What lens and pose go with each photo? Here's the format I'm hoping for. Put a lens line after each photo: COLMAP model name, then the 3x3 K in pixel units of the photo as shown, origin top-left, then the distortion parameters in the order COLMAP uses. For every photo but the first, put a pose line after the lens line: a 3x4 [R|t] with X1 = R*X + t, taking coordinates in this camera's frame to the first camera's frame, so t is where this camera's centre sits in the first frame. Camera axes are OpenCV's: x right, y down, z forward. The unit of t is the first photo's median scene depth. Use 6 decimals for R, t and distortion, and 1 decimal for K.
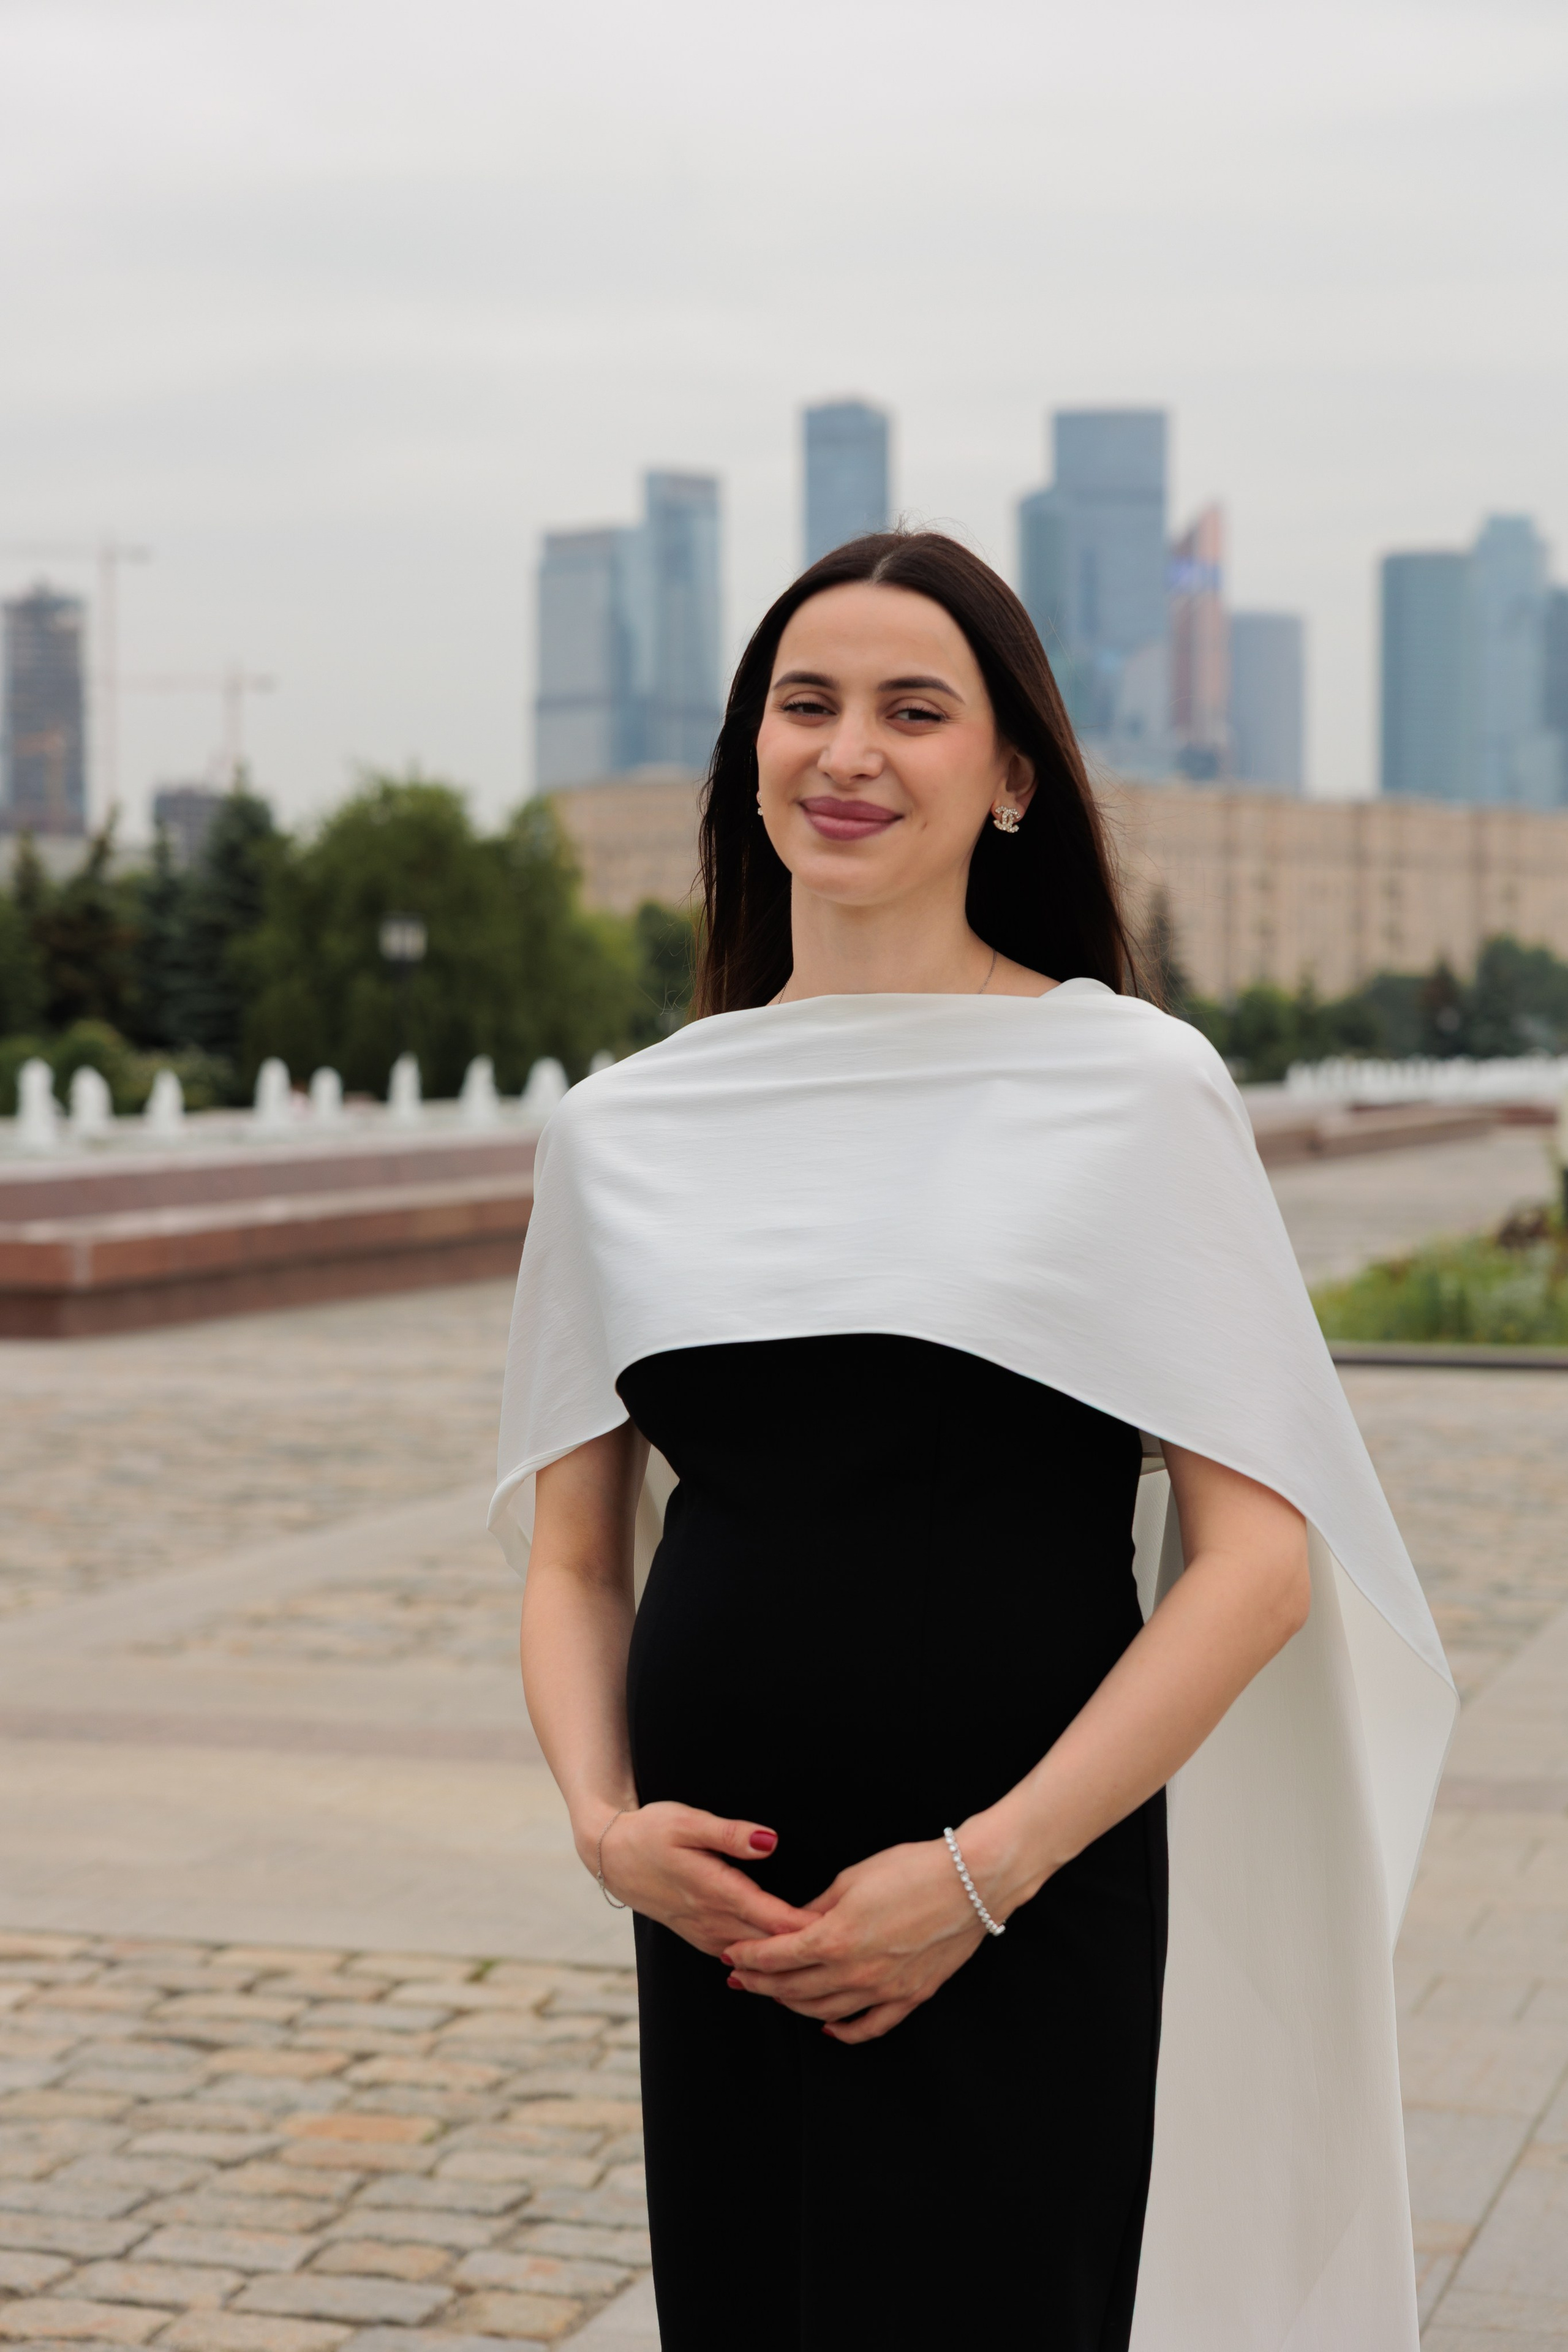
lens RADIAL K [[4499.4, 0, 759.5], [0, 4499.4, 1188.6], [0, 0, 1]] dist [0.033382, 0.000000]
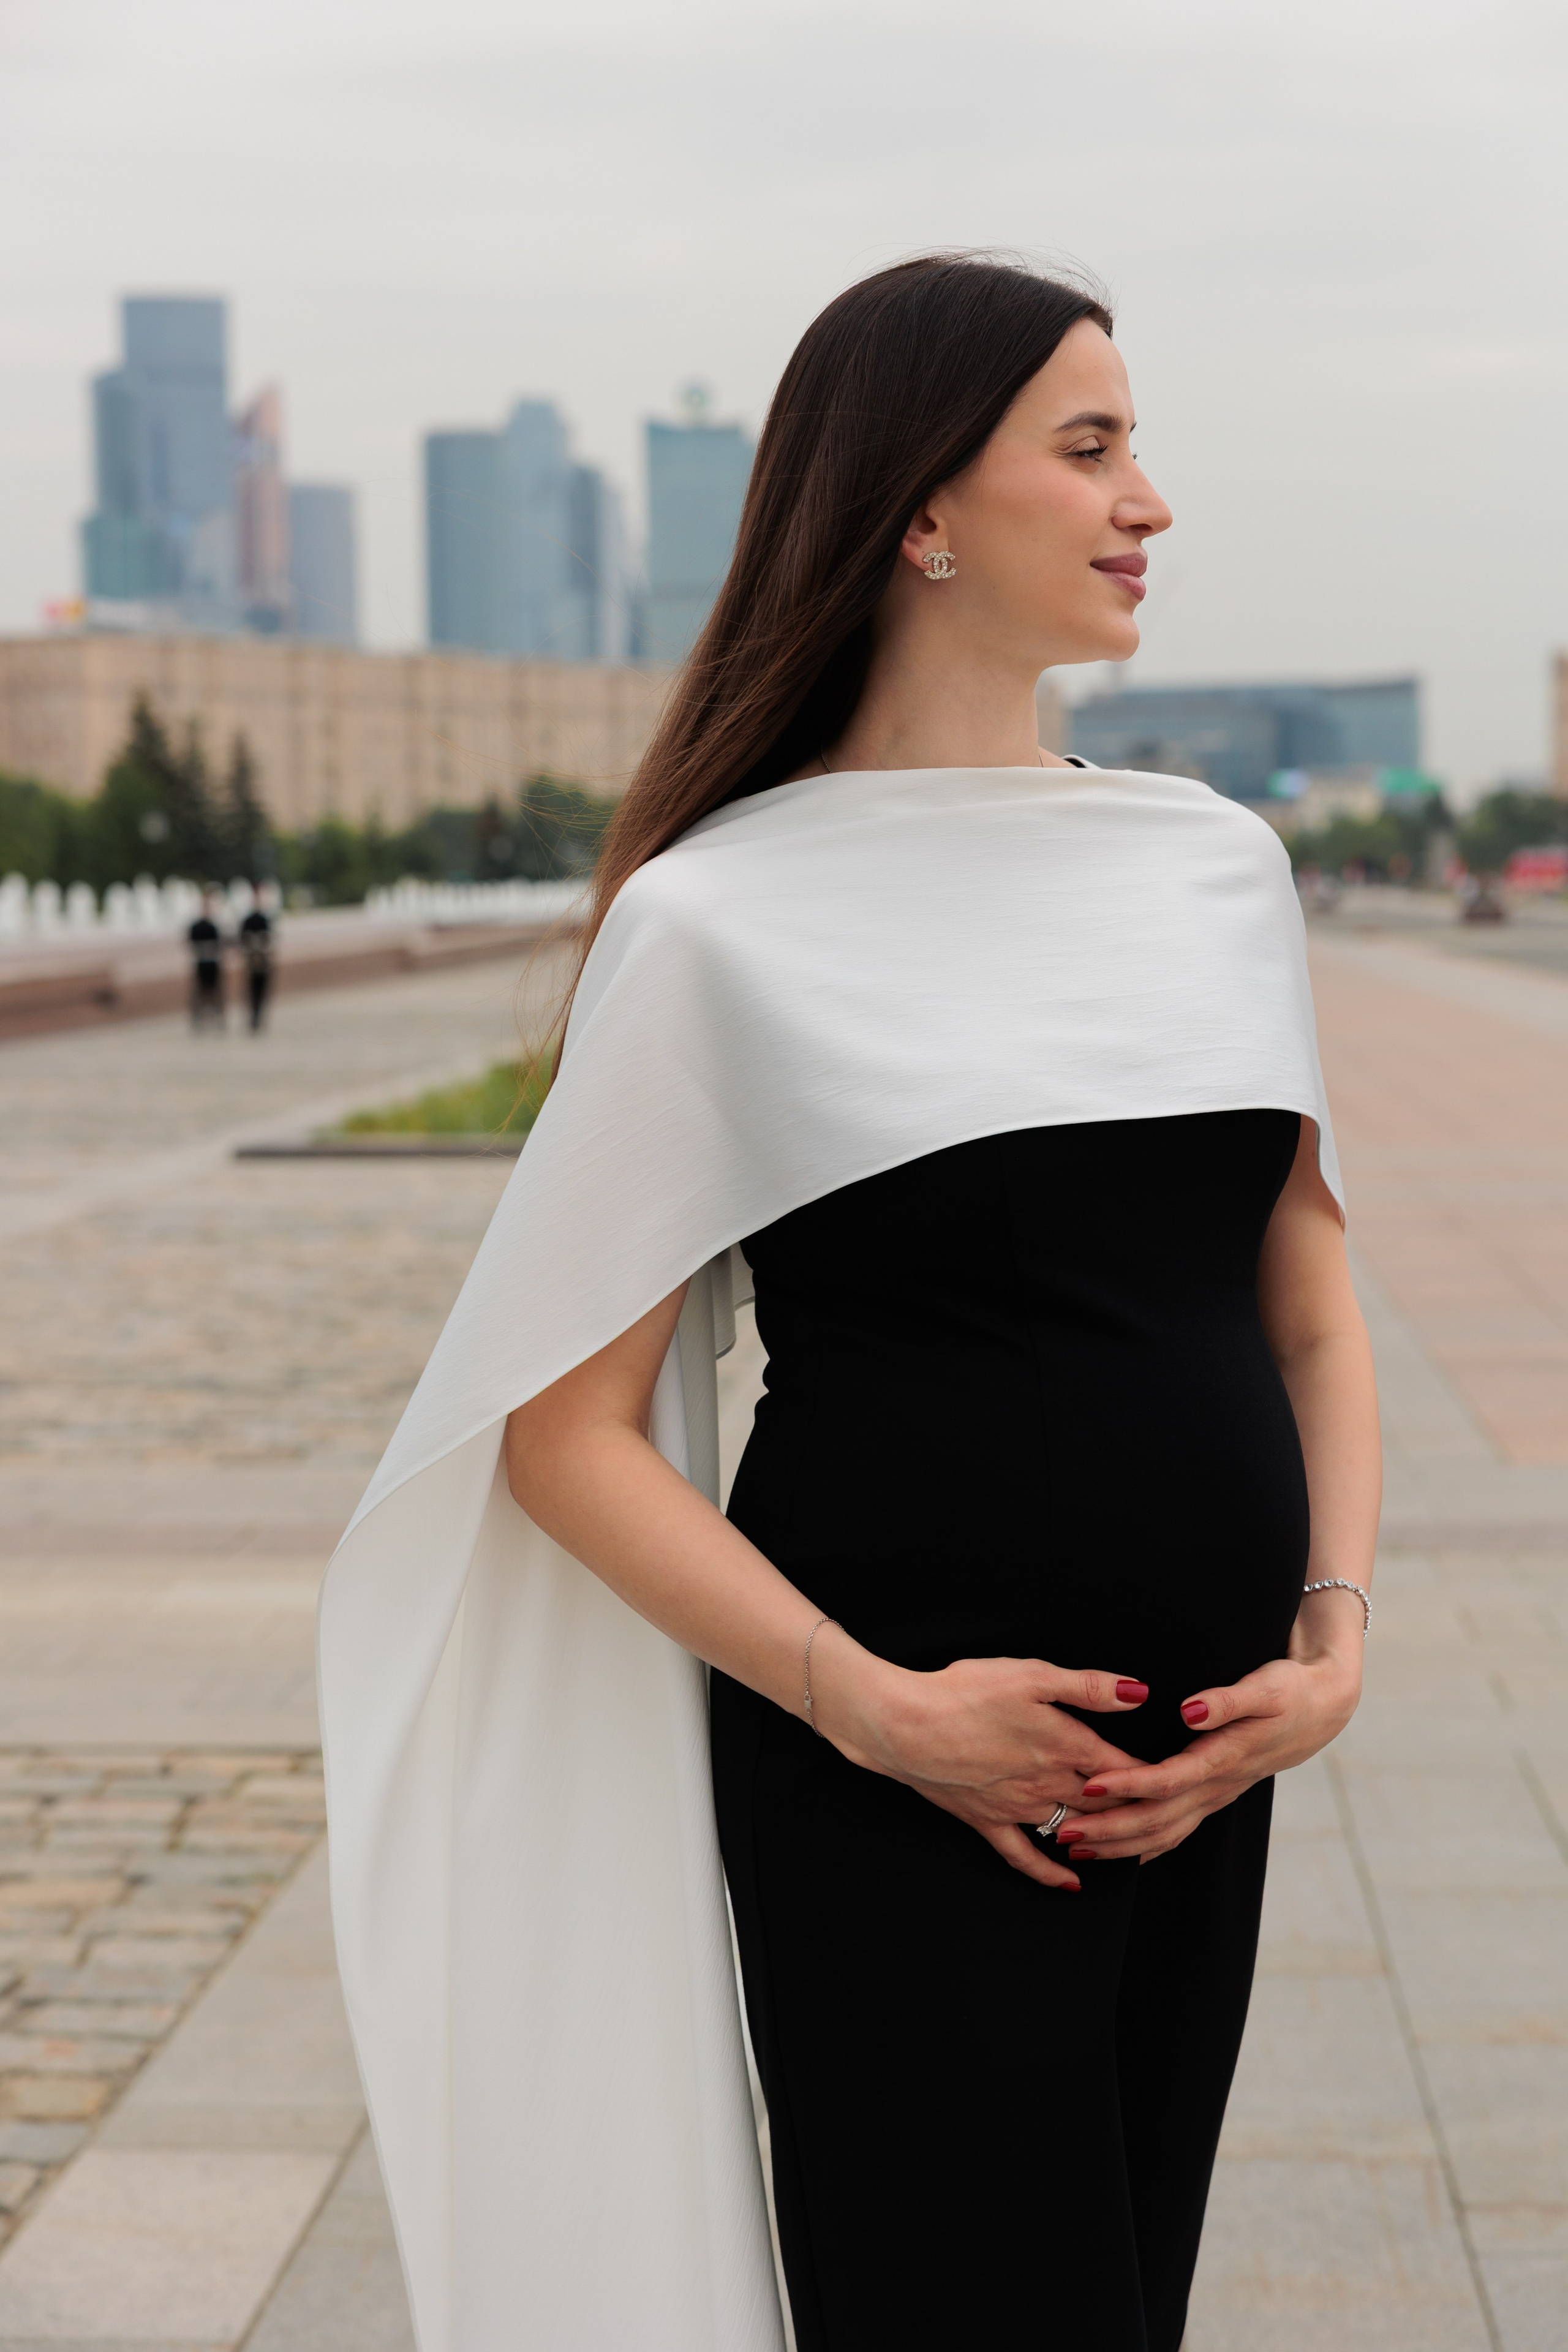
lens RADIAL K [[4027.5, 0, 806.6], [0, 4027.5, 1163.5], [0, 0, 1]] dist [0.038884, 0.000000]
pose [[0.973870, -0.030392, 0.225062, -0.079366], [0.021394, 0.998875, 0.042312, 0.002513], [-0.226094, -0.036391, 0.973425, 0.077815]]
